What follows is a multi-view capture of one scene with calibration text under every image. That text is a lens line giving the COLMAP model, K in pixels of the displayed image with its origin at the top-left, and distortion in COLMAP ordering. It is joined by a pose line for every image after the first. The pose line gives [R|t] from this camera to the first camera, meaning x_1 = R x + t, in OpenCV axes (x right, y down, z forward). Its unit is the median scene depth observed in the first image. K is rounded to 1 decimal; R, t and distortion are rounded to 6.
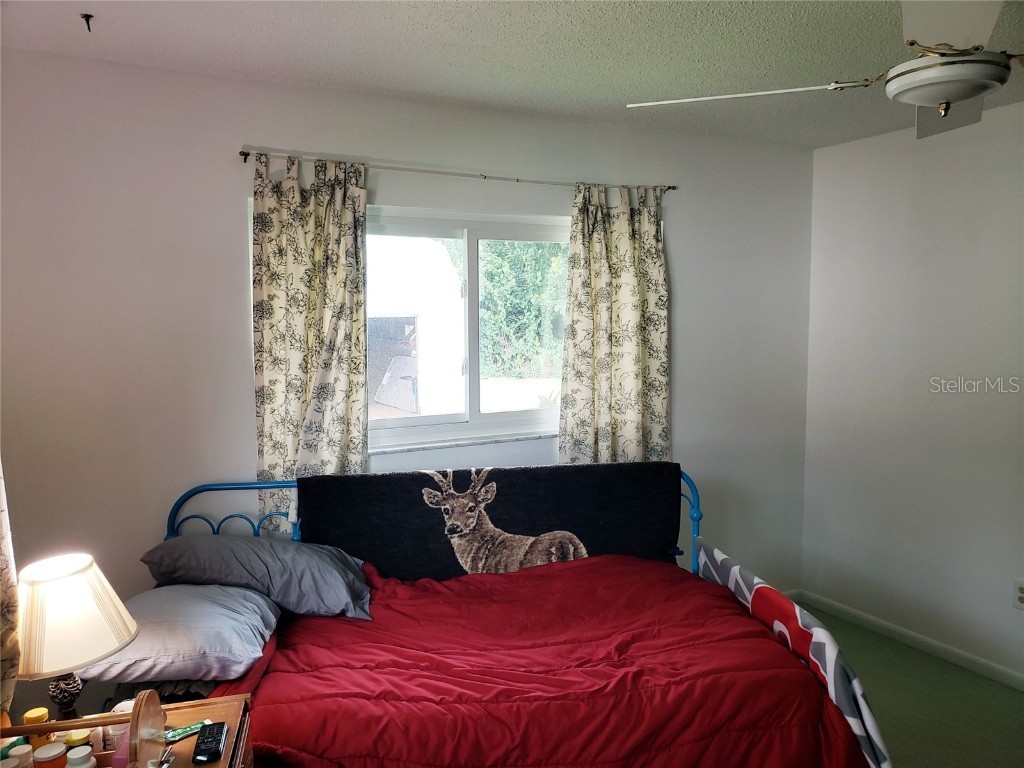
lens RADIAL K [[792.4, 0, 511.1], [0, 792.4, 379.0], [0, 0, 1]] dist [0.040267, -0.042845]
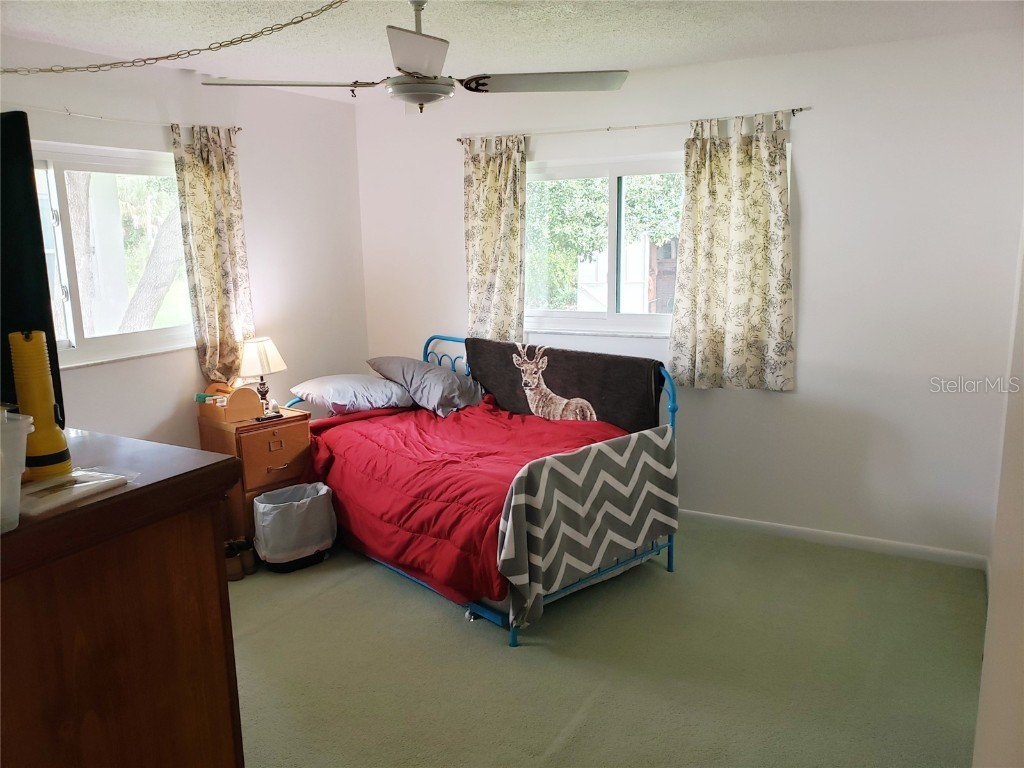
lens RADIAL K [[792.4, 0, 504.8], [0, 792.4, 390.9], [0, 0, 1]] dist [0.040267, -0.042845]
pose [[0.553966, 0.157170, -0.817569, 1.119541], [-0.053536, 0.986711, 0.153411, -0.024961], [0.830816, -0.041215, 0.555019, 0.132211]]
